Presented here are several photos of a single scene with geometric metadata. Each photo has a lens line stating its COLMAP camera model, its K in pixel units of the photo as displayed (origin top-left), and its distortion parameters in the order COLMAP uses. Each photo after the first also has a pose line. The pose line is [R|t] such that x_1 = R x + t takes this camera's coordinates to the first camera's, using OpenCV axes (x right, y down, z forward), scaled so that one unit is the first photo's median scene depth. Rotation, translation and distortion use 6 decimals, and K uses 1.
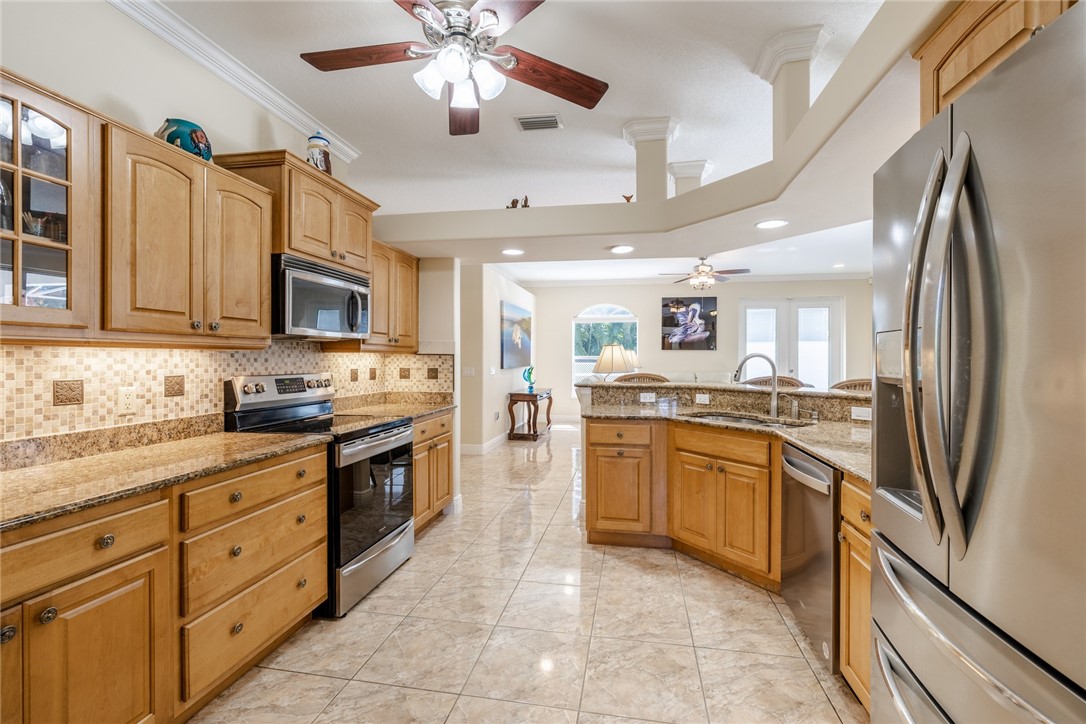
lens RADIAL K [[467.3, 0, 551.4], [0, 467.3, 362.1], [0, 0, 1]] dist [-0.002435, 0.000293]
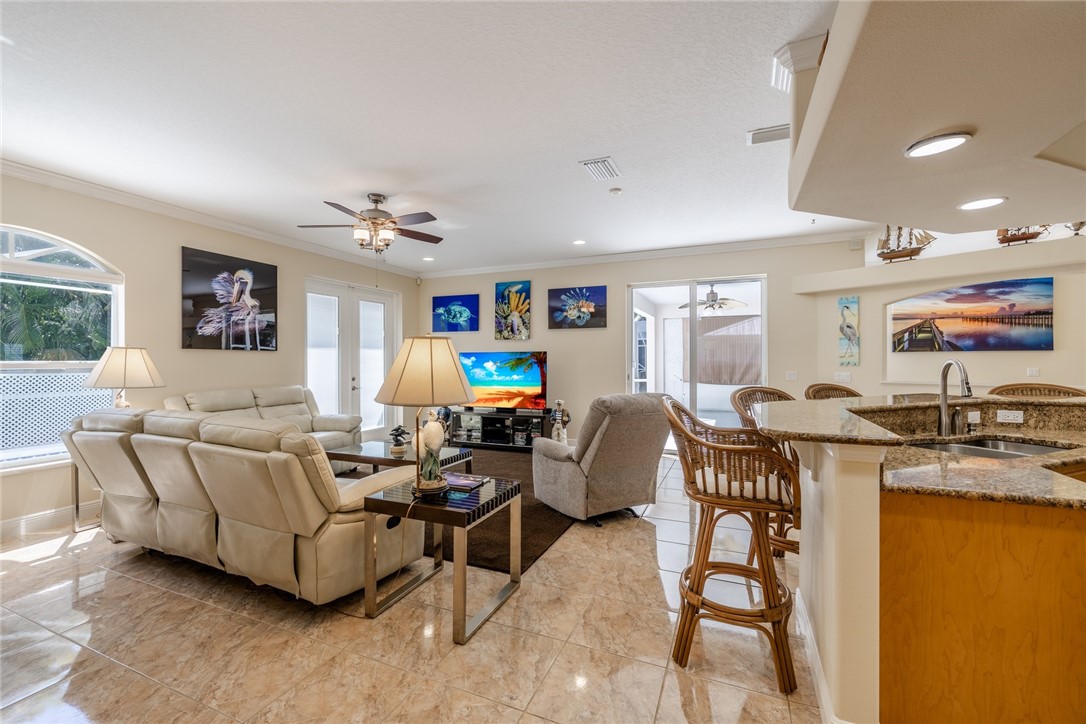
lens RADIAL K [[446.6, 0, 541.5], [0, 446.6, 364.3], [0, 0, 1]] dist [-0.000298, -0.000020]
pose [[0.230193, -0.013302, 0.973054, -0.433389], [0.012761, 0.999862, 0.010650, -0.024708], [-0.973061, 0.009966, 0.230331, 1.451336]]
